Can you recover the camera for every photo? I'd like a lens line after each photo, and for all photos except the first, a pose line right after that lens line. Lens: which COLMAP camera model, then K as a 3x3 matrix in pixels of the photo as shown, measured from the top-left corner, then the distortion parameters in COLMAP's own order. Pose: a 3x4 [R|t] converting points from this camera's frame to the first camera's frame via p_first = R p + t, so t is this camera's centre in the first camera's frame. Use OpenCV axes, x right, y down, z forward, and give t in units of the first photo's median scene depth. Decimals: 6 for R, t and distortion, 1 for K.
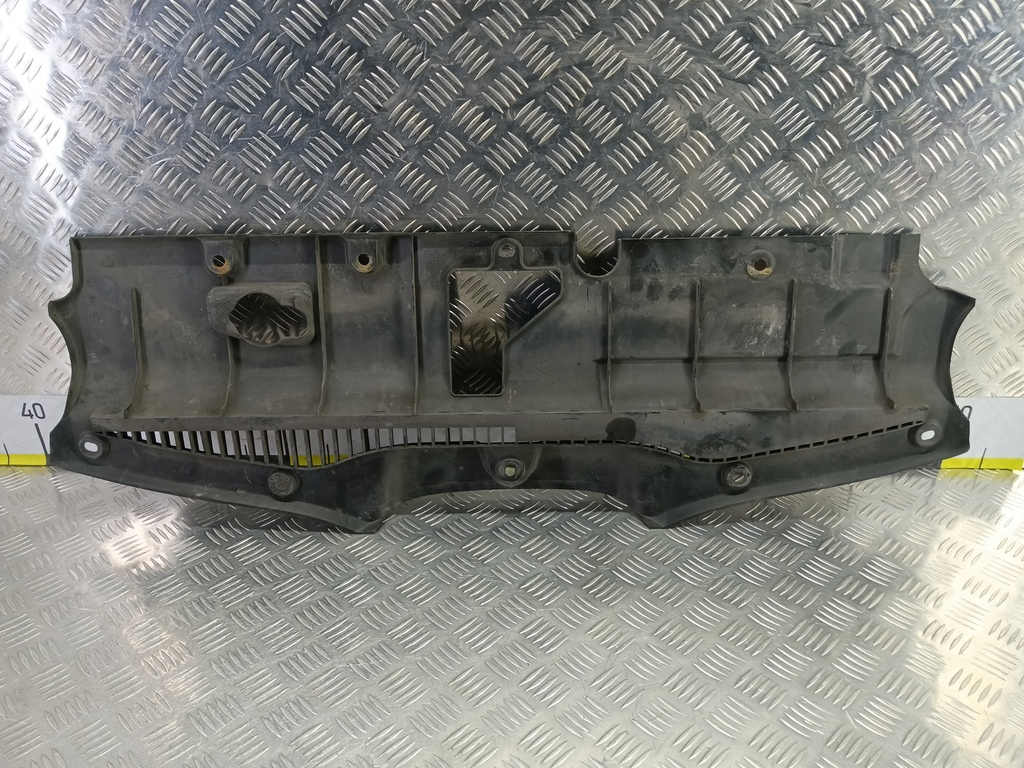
lens RADIAL K [[849.9, 0, 514.8], [0, 849.9, 388.7], [0, 0, 1]] dist [0.086300, -0.165346]
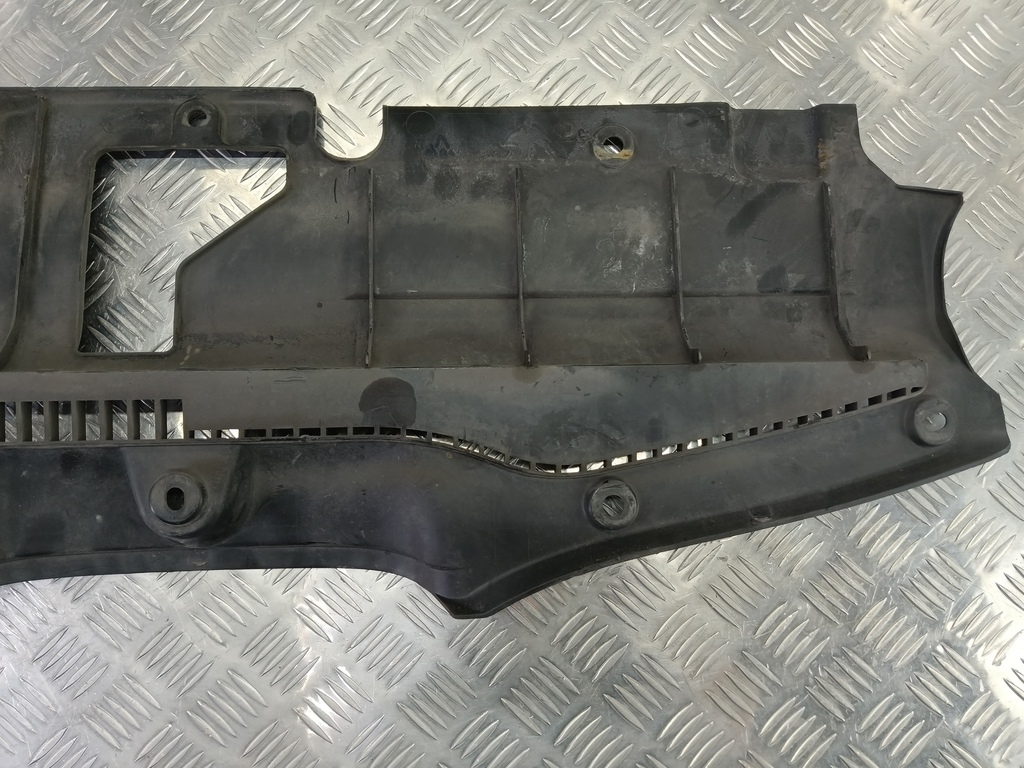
lens RADIAL K [[849.9, 0, 511.5], [0, 849.9, 390.1], [0, 0, 1]] dist [0.086300, -0.165346]
pose [[0.997928, -0.004002, 0.064210, 0.169121], [0.029632, 0.914489, -0.403524, 0.260460], [-0.057105, 0.404591, 0.912713, 0.500512]]
